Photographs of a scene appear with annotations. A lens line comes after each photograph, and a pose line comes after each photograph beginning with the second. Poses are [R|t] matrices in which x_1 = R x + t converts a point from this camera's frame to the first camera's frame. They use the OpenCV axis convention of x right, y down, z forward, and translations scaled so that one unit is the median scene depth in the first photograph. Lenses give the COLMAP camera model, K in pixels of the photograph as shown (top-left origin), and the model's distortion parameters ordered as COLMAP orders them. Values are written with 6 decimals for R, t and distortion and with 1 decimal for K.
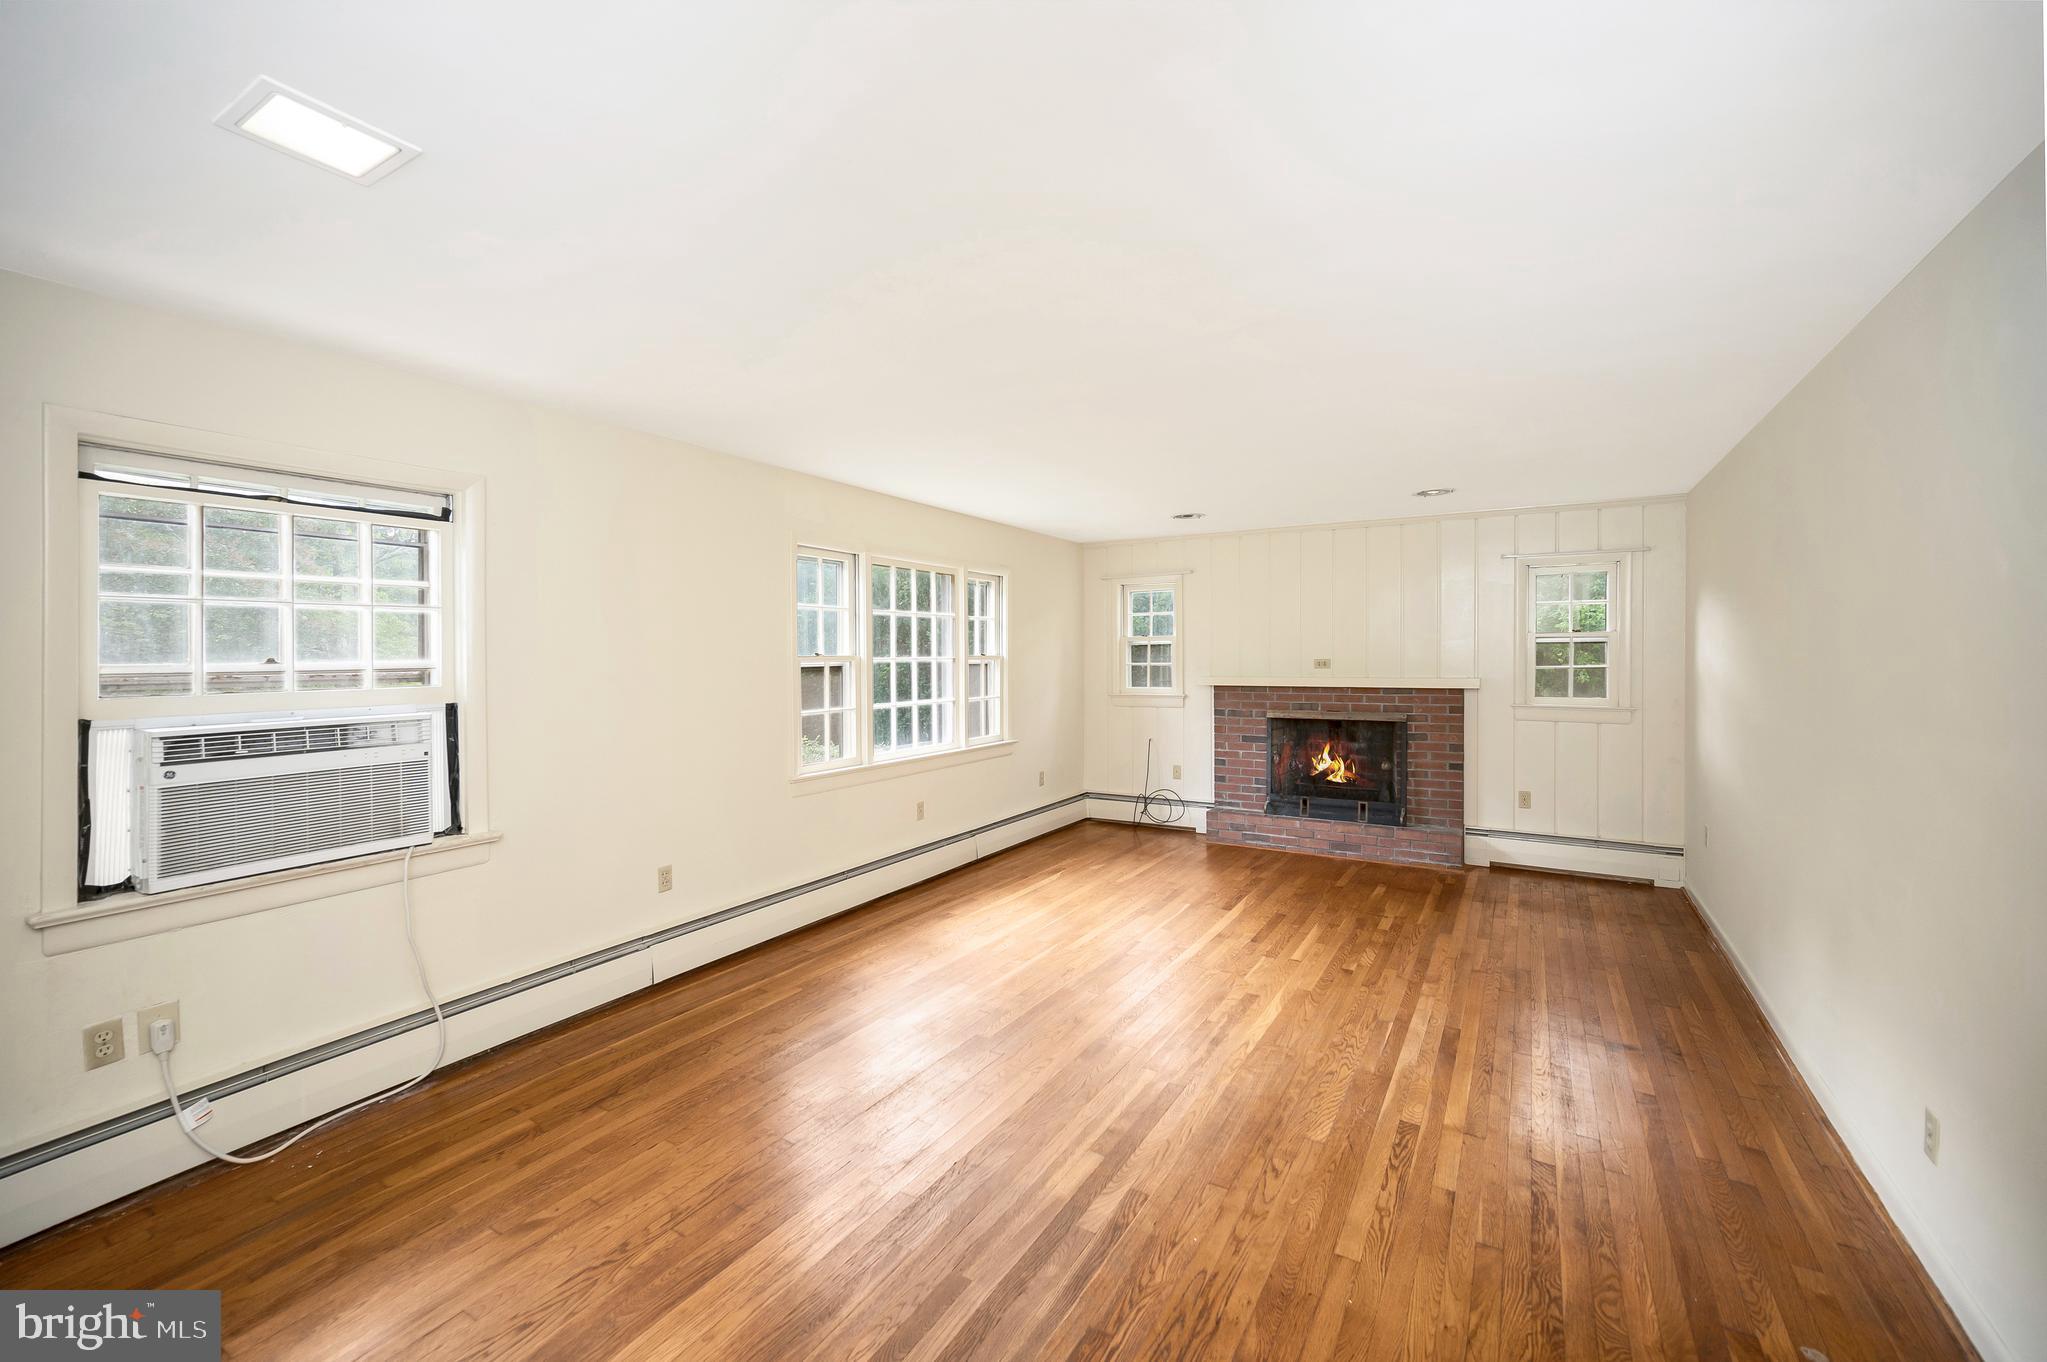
lens RADIAL K [[838.2, 0, 1081.0], [0, 838.2, 678.9], [0, 0, 1]] dist [0.008059, 0.002309]
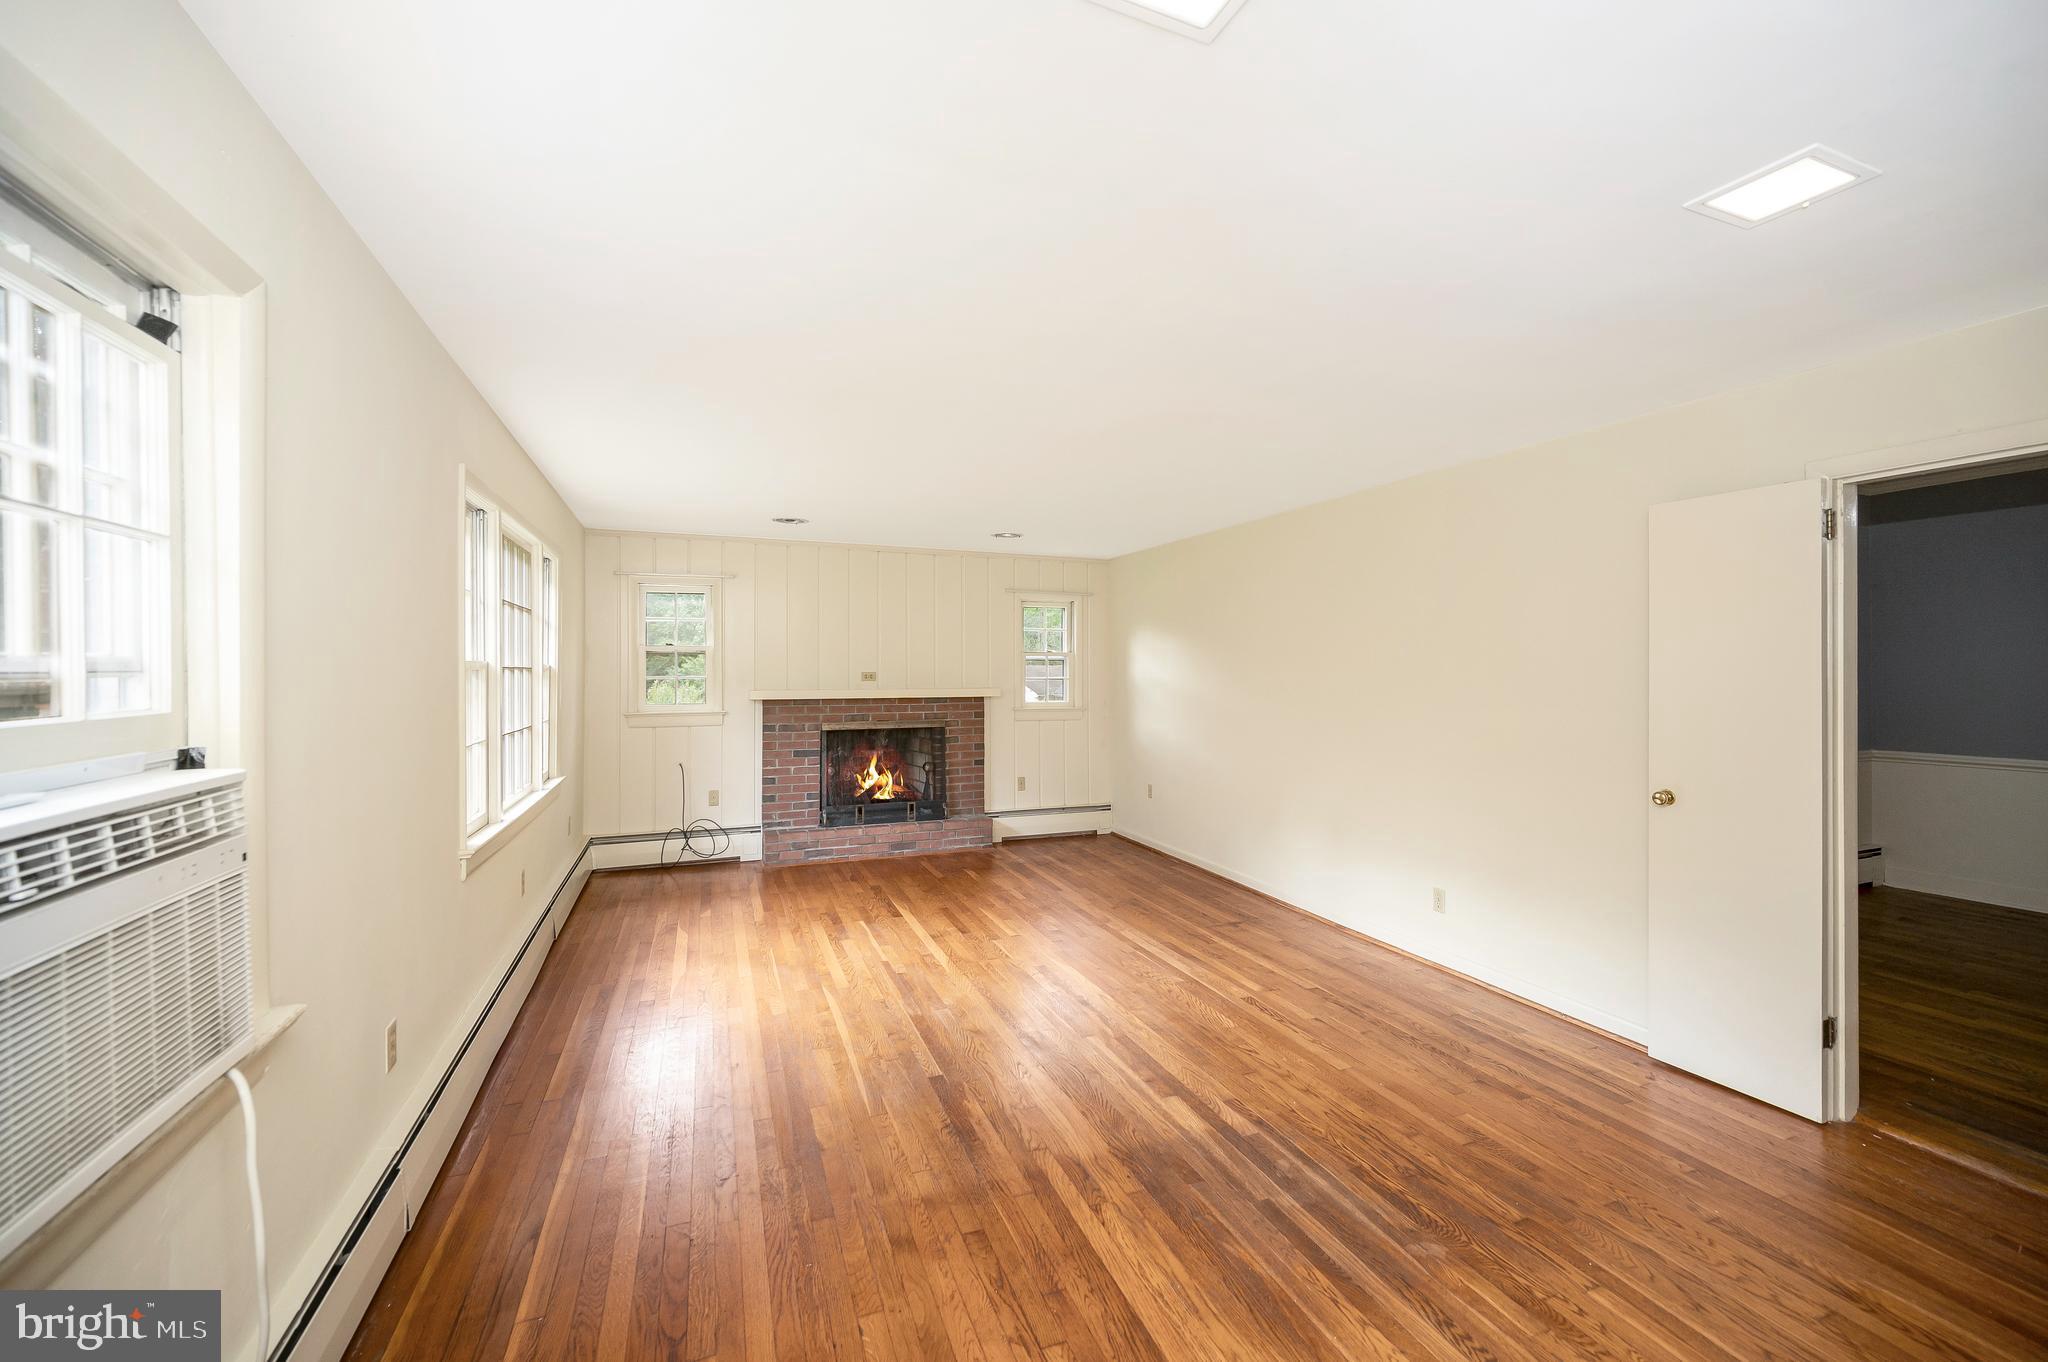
lens RADIAL K [[838.6, 0, 1075.2], [0, 838.6, 670.5], [0, 0, 1]] dist [0.008059, 0.002309]
pose [[0.596124, 0.004427, 0.802880, -0.432834], [0.018355, 0.999648, -0.019139, -0.000941], [-0.802683, 0.026146, 0.595833, 0.174537]]
